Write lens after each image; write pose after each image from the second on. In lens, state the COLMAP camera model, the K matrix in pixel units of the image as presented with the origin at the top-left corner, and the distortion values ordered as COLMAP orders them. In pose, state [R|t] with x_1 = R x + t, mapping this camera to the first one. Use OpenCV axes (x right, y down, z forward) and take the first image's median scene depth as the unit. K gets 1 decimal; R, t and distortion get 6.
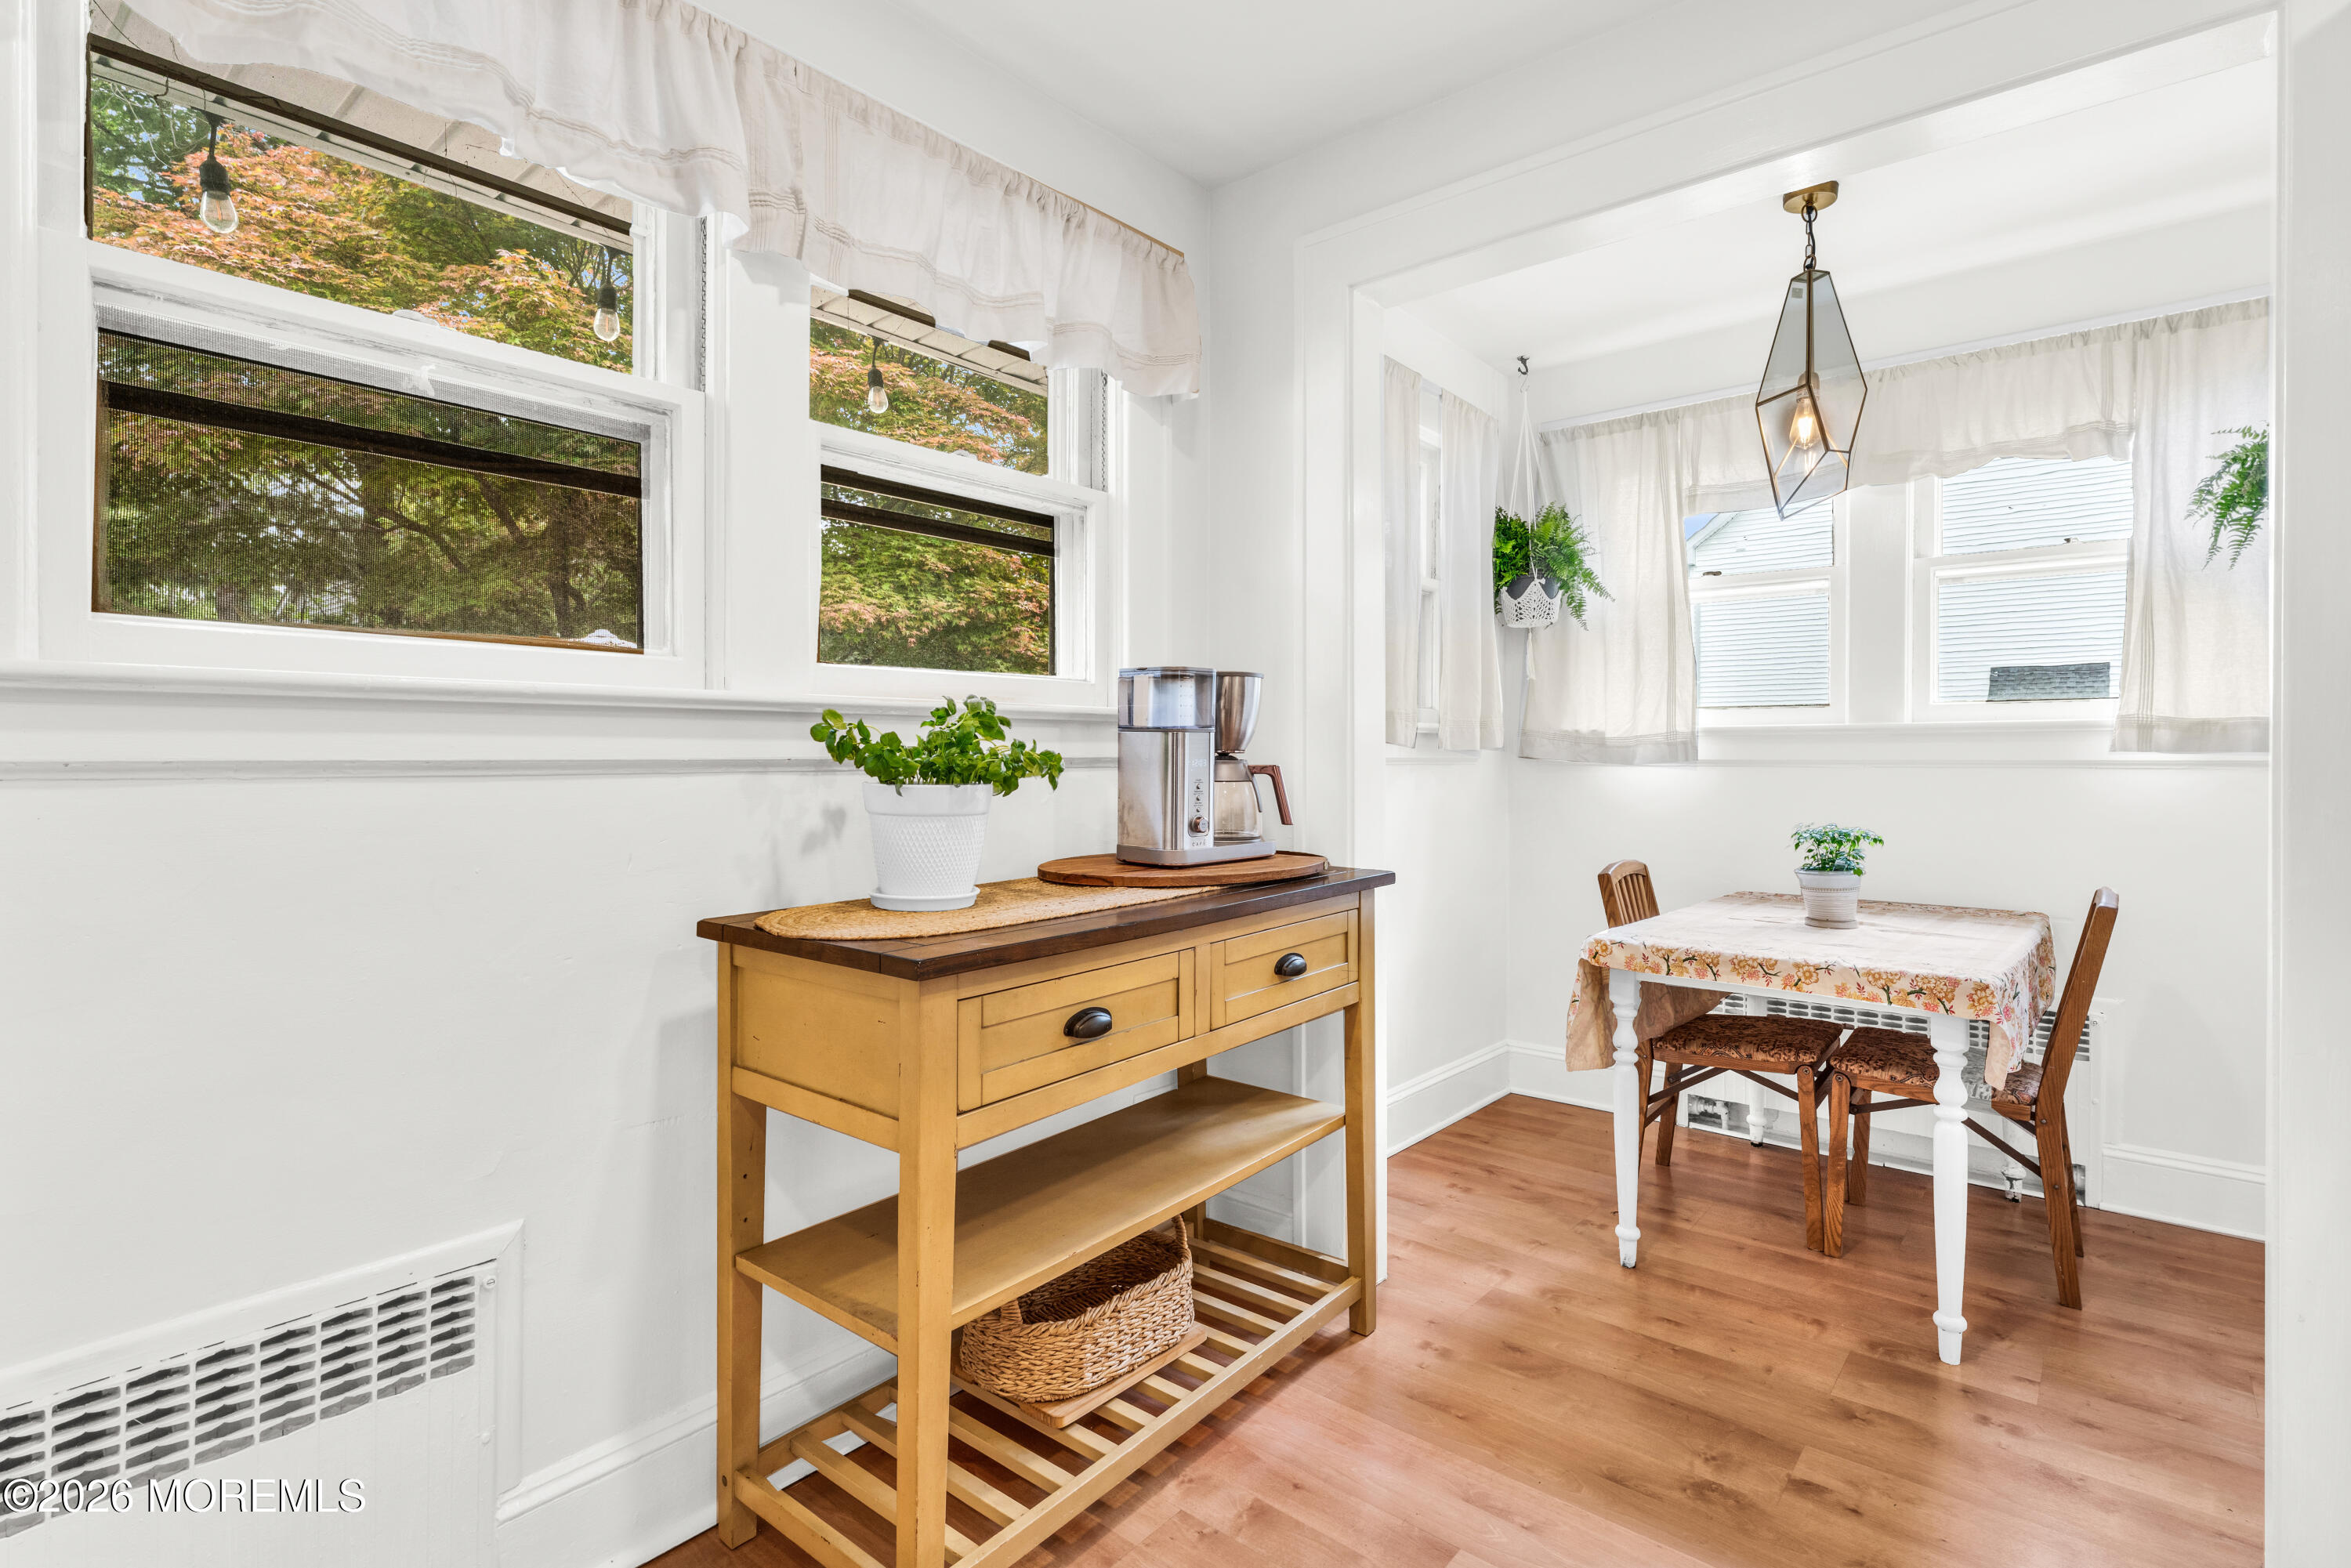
lens RADIAL K [[1152.4, 0, 1131.0], [0, 1152.4, 754.2], [0, 0, 1]] dist [0.000668, -0.000507]
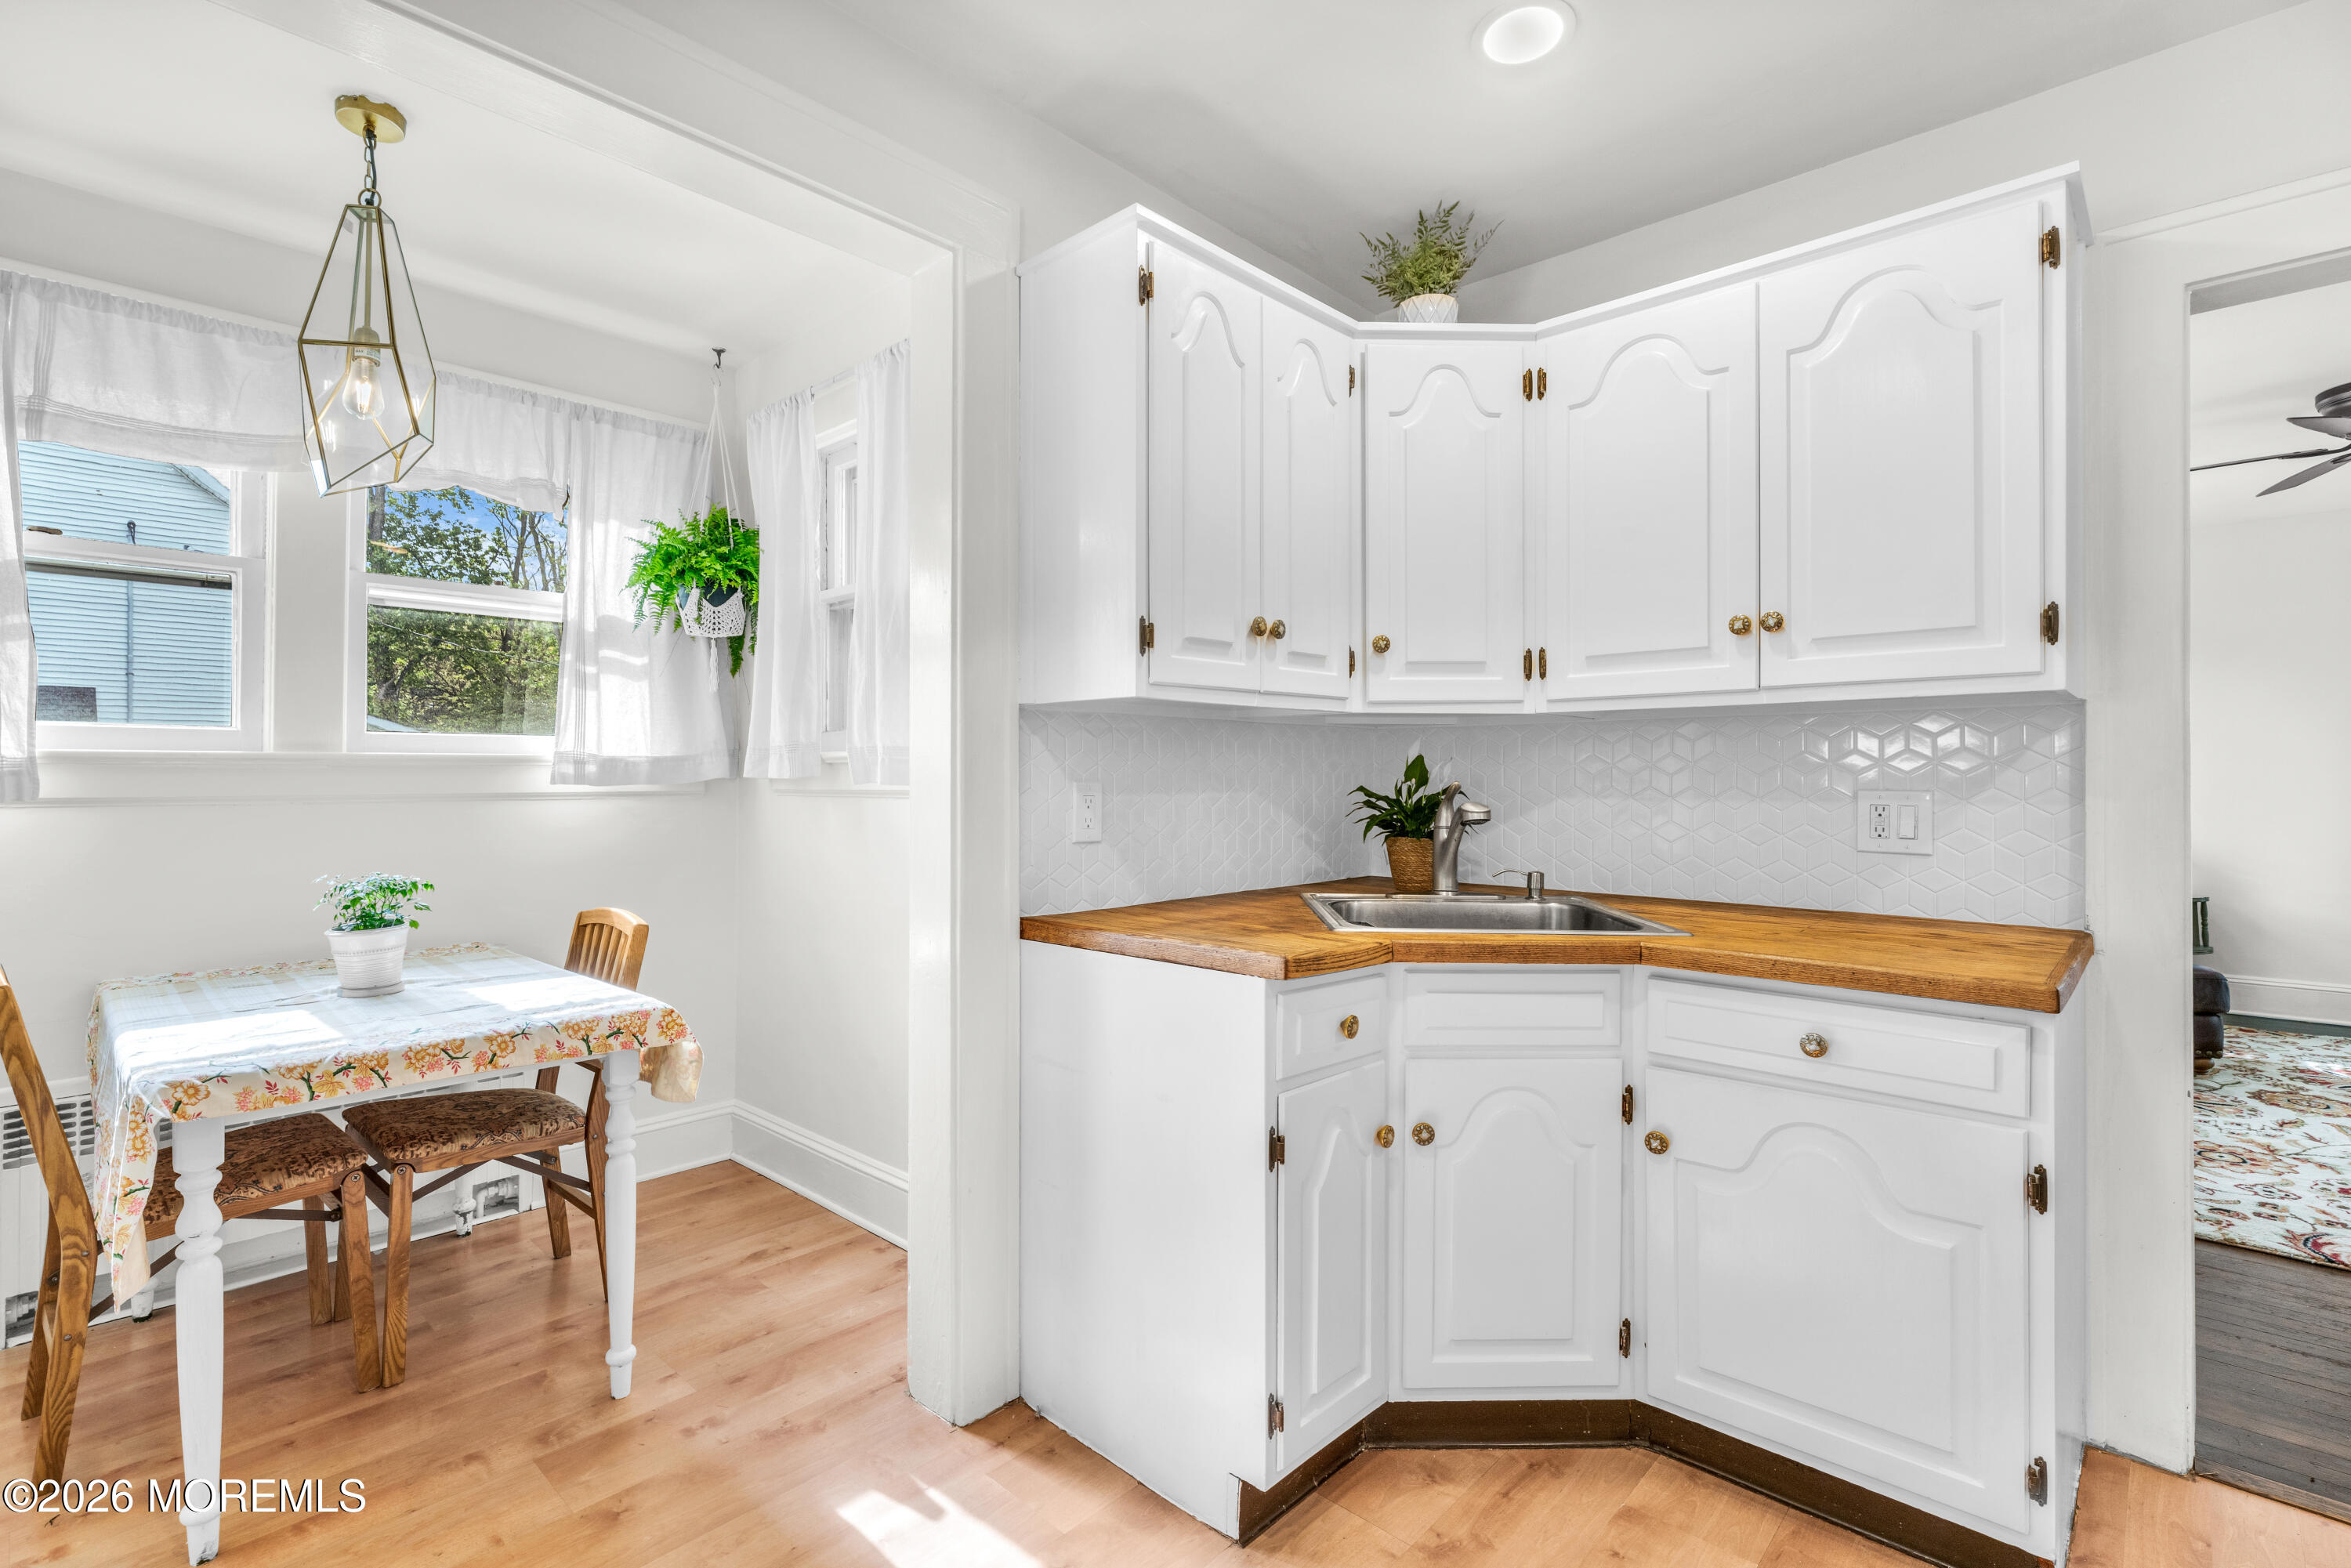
lens RADIAL K [[1085.4, 0, 1177.8], [0, 1085.4, 766.4], [0, 0, 1]] dist [-0.001050, -0.000855]
pose [[0.026488, 0.010522, 0.999594, -0.169452], [0.002595, 0.999941, -0.010594, -0.007073], [-0.999646, 0.002875, 0.026460, 0.392887]]
